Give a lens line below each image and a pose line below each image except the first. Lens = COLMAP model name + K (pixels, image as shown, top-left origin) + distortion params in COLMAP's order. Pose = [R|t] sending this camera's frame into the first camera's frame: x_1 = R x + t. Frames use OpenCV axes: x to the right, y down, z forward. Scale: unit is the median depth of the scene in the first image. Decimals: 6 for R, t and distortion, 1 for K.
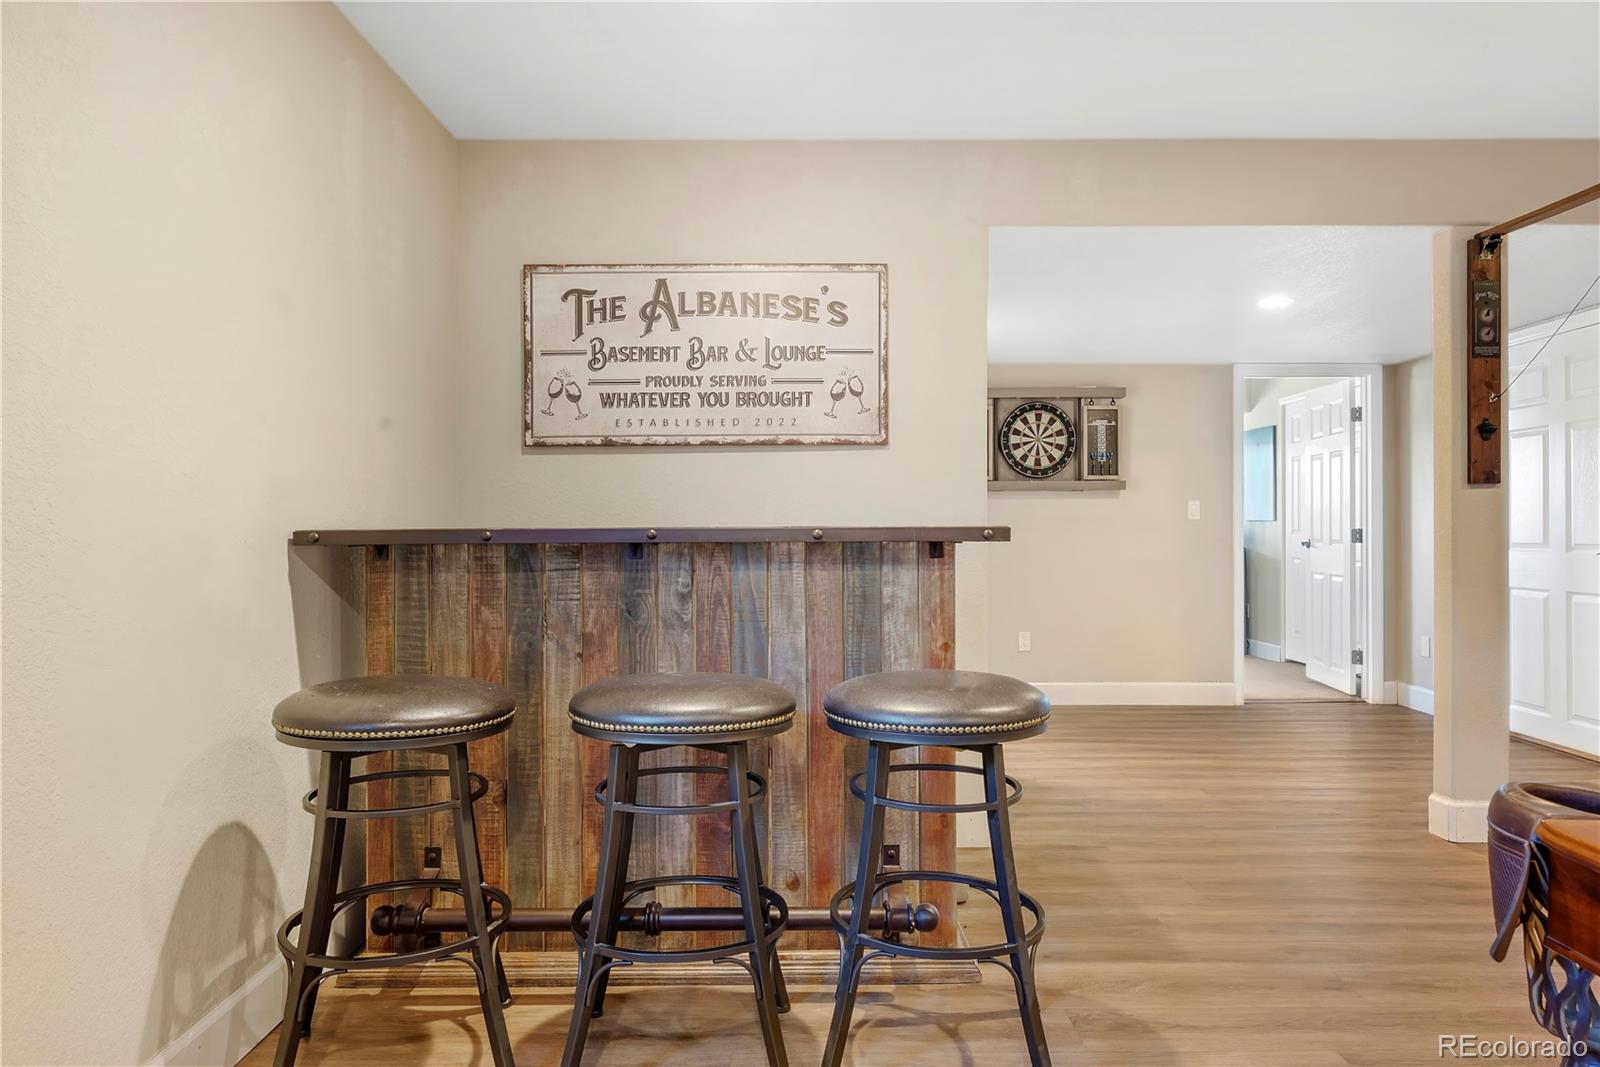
lens RADIAL K [[1019.7, 0, 801.4], [0, 1019.7, 525.8], [0, 0, 1]] dist [-0.005502, -0.001818]
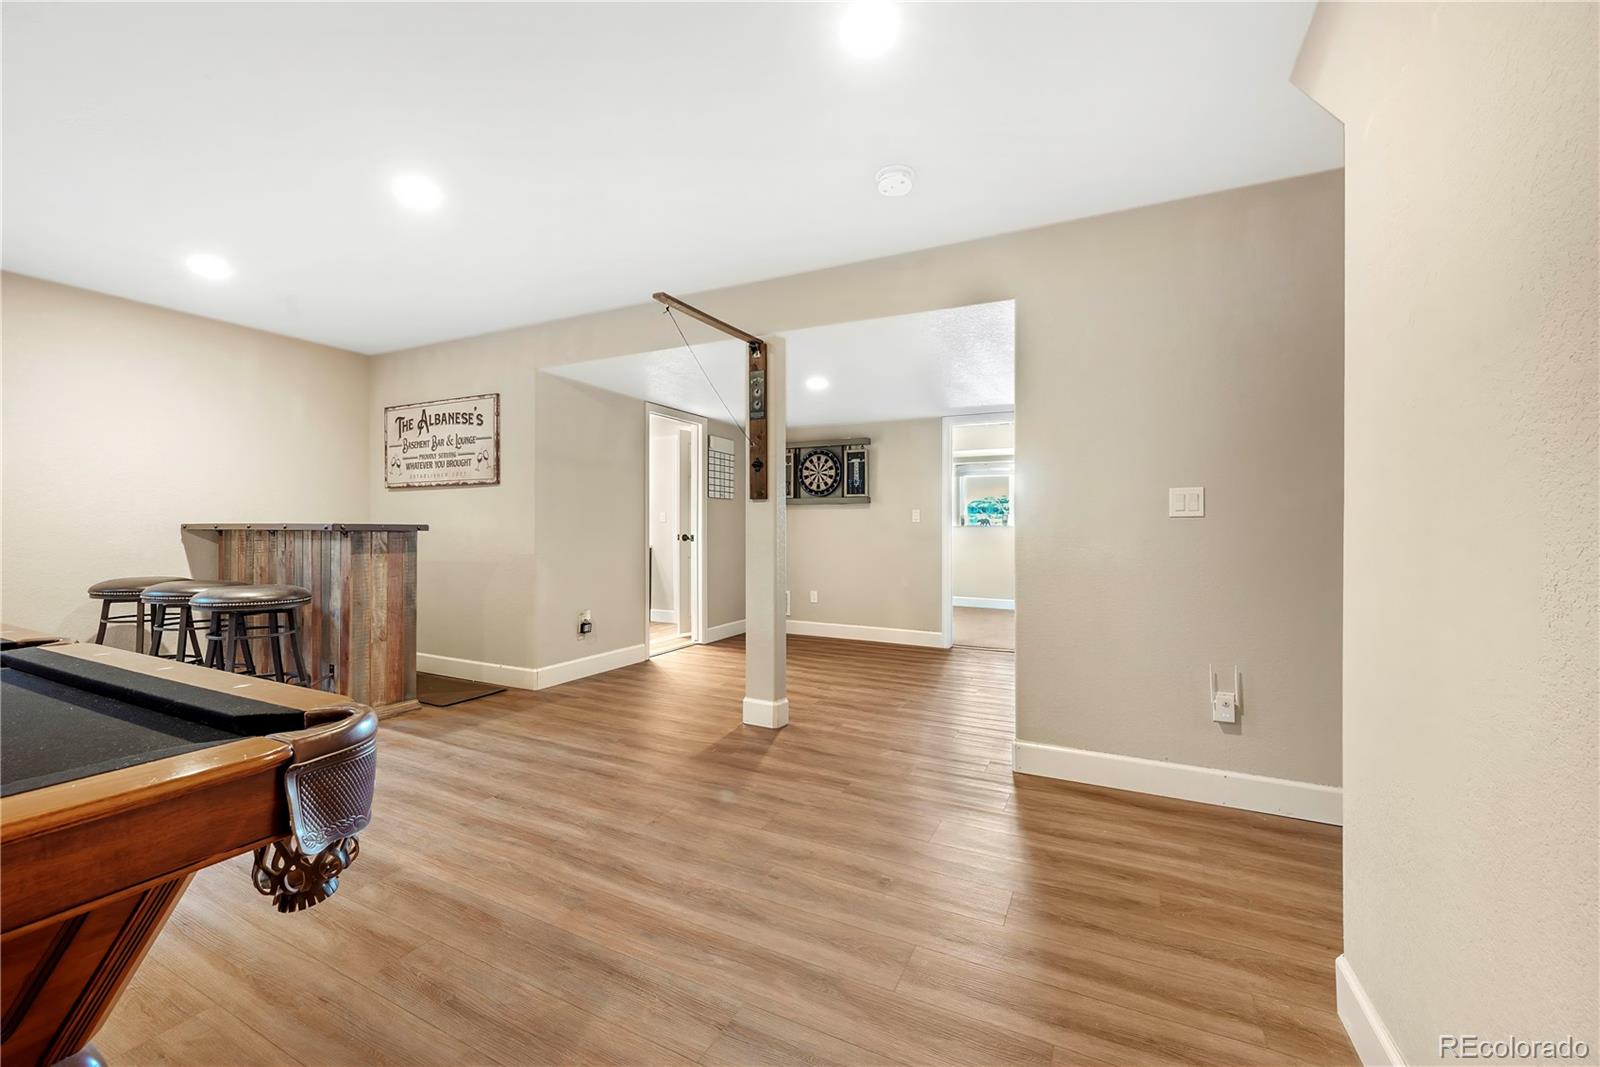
lens RADIAL K [[642.6, 0, 801.1], [0, 642.6, 529.9], [0, 0, 1]] dist [-0.002499, 0.000103]
pose [[0.894855, 0.009306, -0.446259, 1.183453], [-0.006685, 0.999950, 0.007447, -0.002194], [0.446306, -0.003681, 0.894873, 0.137160]]
